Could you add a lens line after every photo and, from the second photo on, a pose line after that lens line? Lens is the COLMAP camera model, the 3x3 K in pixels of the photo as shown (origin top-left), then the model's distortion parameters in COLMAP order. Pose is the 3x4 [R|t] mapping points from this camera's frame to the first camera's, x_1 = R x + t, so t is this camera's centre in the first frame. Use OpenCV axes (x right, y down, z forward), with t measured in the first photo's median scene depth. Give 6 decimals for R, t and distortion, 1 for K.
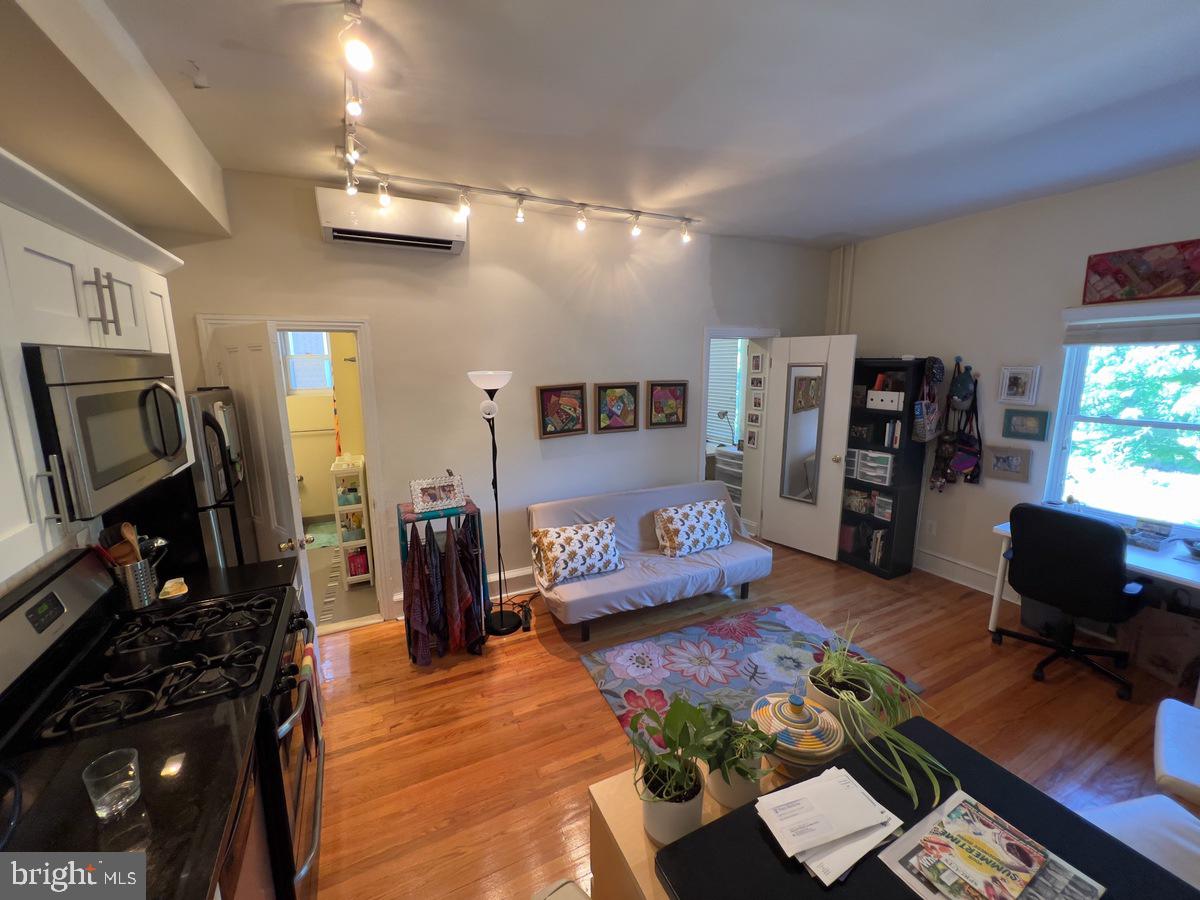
lens RADIAL K [[481.1, 0, 594.5], [0, 481.1, 445.3], [0, 0, 1]] dist [-0.002226, -0.000237]
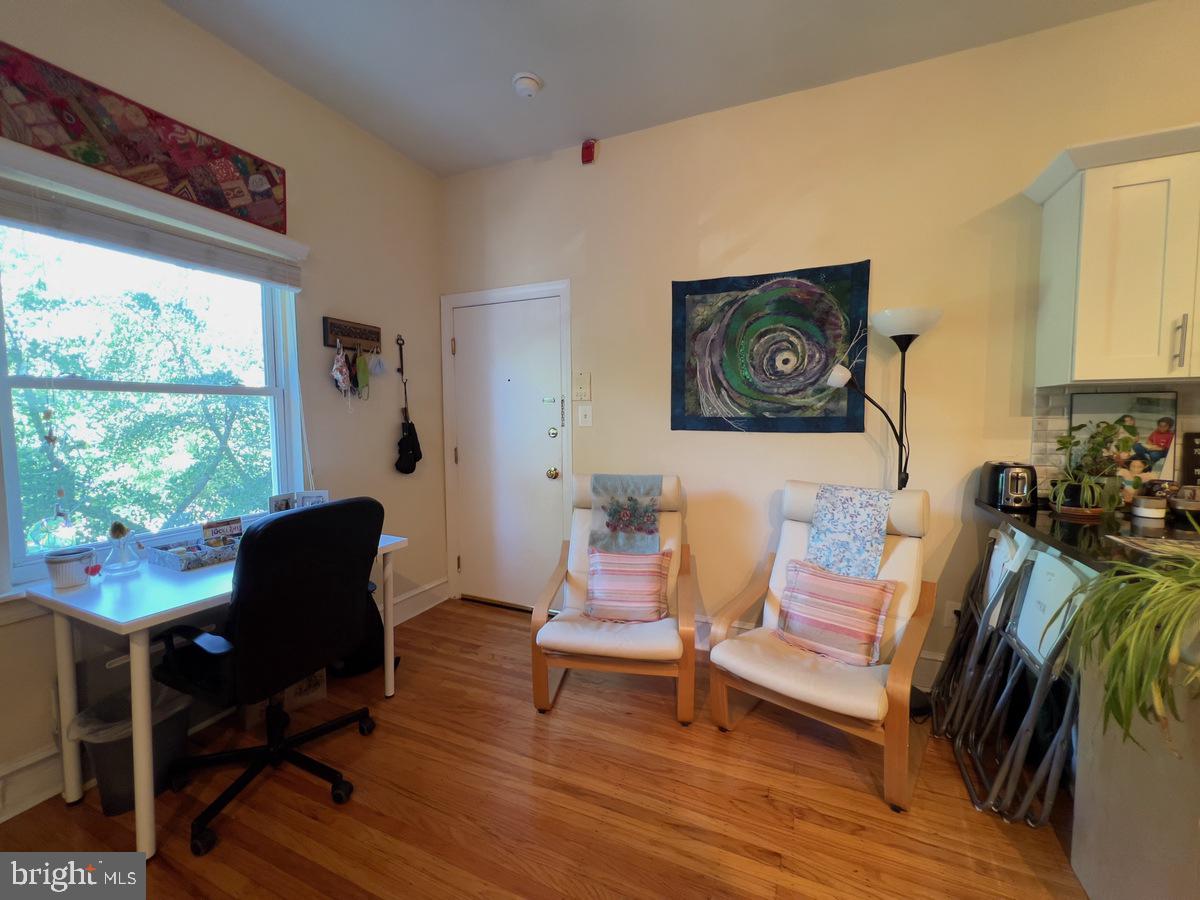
lens RADIAL K [[478.5, 0, 597.5], [0, 478.5, 445.5], [0, 0, 1]] dist [-0.002461, 0.000137]
pose [[-0.643755, -0.033377, 0.764503, 0.216166], [0.144390, 0.975804, 0.164186, 0.011438], [-0.751486, 0.216082, -0.623360, 0.761788]]
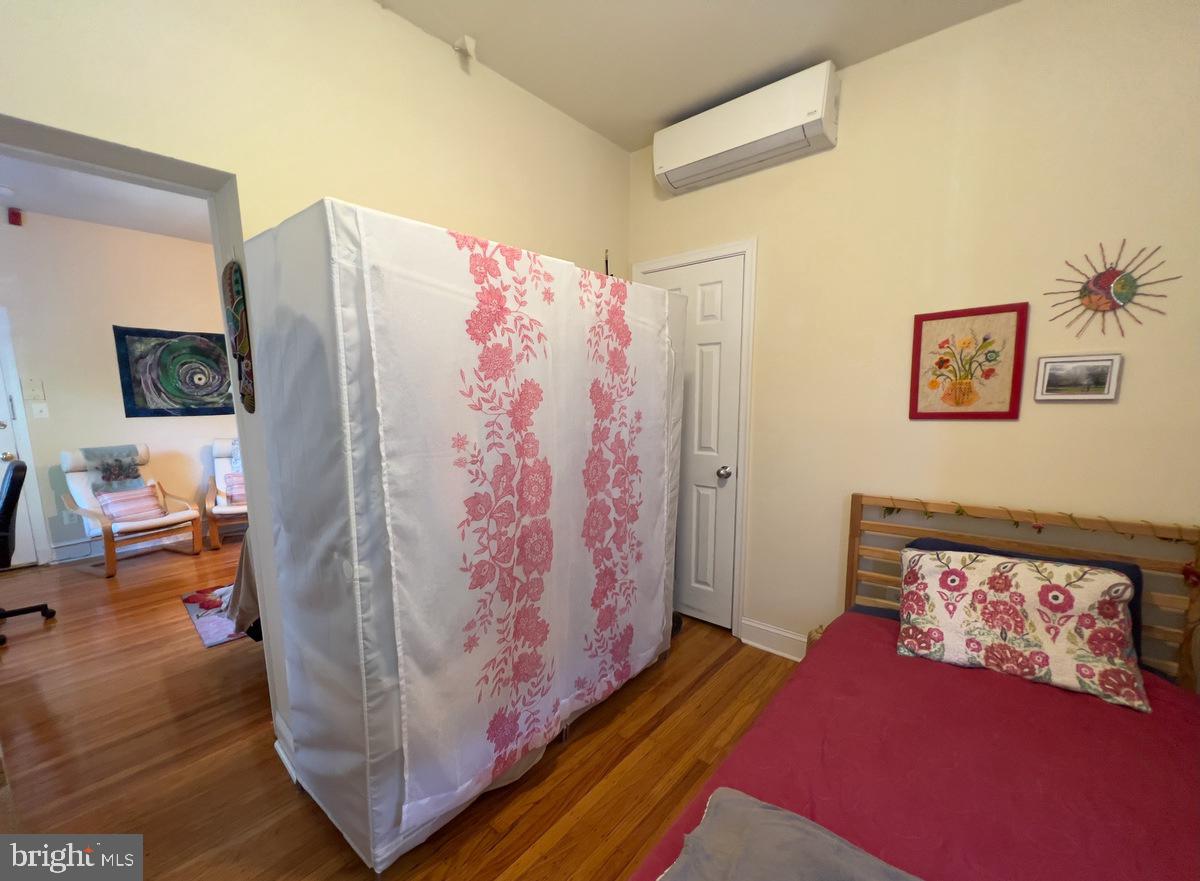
lens RADIAL K [[503.7, 0, 565.9], [0, 503.7, 467.2], [0, 0, 1]] dist [-0.000729, -0.000135]
pose [[-0.928510, 0.081356, -0.362284, 0.153628], [-0.037061, 0.950522, 0.308439, -0.181299], [0.369453, 0.299815, -0.879554, 1.739045]]
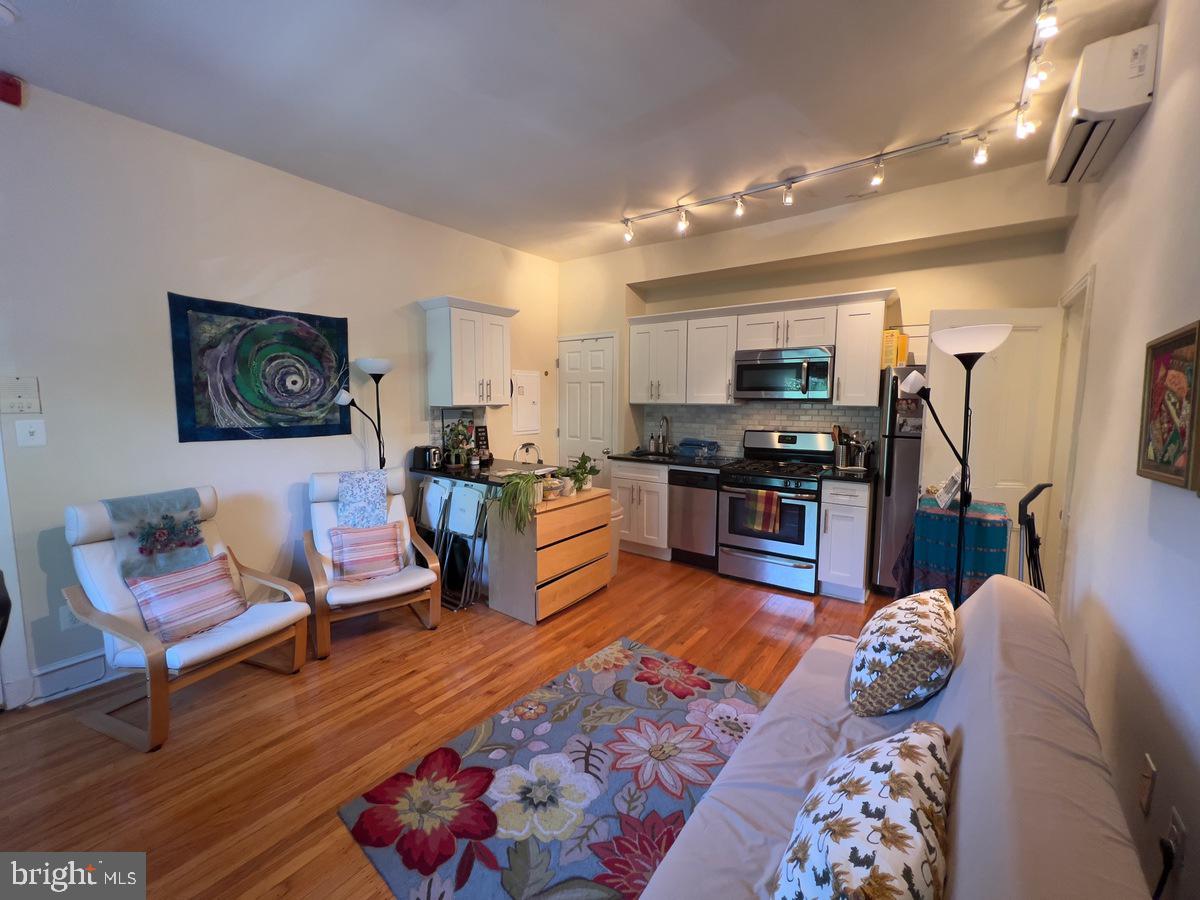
lens RADIAL K [[478.5, 0, 597.5], [0, 478.5, 445.5], [0, 0, 1]] dist [-0.002461, 0.000137]
pose [[-0.892888, 0.048122, -0.447700, 0.457614], [-0.075343, 0.964288, 0.253912, -0.101467], [0.443930, 0.260446, -0.857376, 1.116065]]
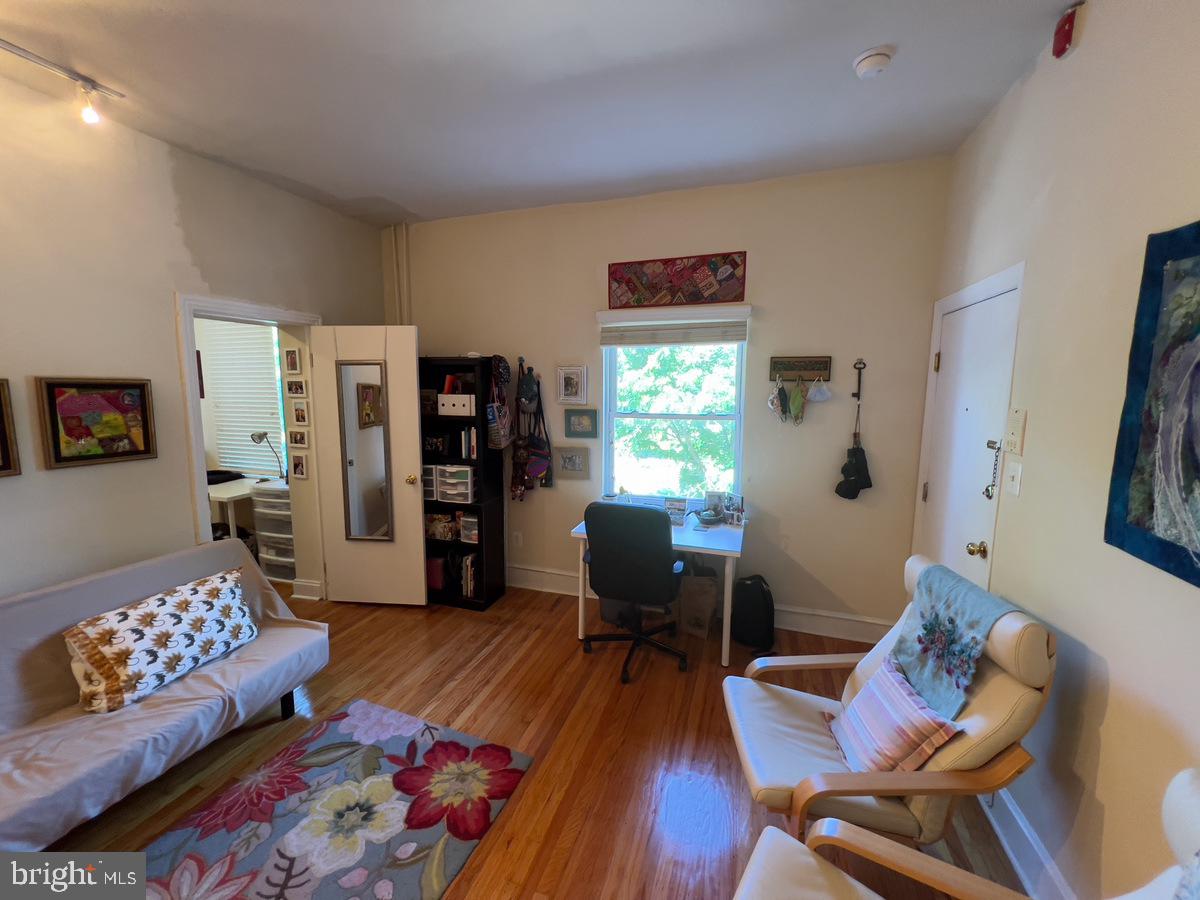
lens RADIAL K [[484.8, 0, 597.9], [0, 484.8, 445.6], [0, 0, 1]] dist [0.002543, 0.000100]
pose [[0.701302, -0.078934, 0.708481, 0.170671], [0.112552, 0.993646, -0.000706, 0.008234], [-0.703923, 0.080236, 0.705730, 0.228896]]
